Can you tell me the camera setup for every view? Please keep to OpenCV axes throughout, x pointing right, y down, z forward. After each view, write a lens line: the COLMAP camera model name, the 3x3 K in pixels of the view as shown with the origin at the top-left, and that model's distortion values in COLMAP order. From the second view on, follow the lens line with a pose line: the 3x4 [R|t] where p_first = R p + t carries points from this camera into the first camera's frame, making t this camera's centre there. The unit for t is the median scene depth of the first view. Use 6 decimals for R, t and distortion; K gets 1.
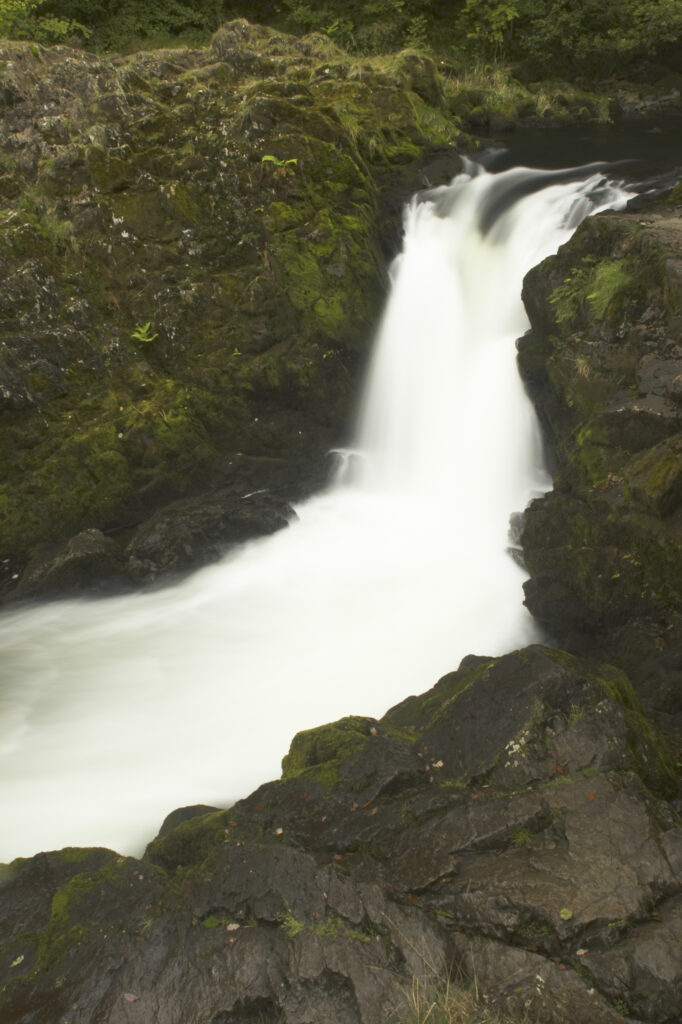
lens RADIAL K [[947.6, 0, 344.9], [0, 947.6, 513.1], [0, 0, 1]] dist [-0.125427, 0.088056]
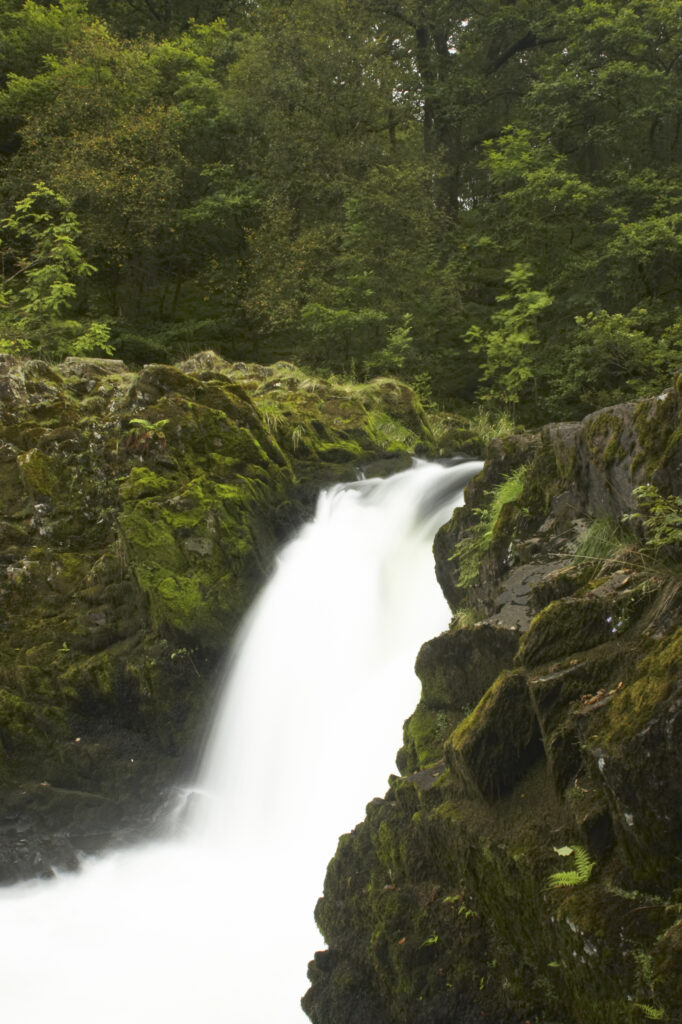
lens RADIAL K [[947.6, 0, 344.9], [0, 947.6, 513.1], [0, 0, 1]] dist [-0.125427, 0.088056]
pose [[0.990575, 0.004147, -0.136910, 0.210851], [-0.067294, 0.885328, -0.460071, 0.064564], [0.119303, 0.464948, 0.877263, 0.315638]]
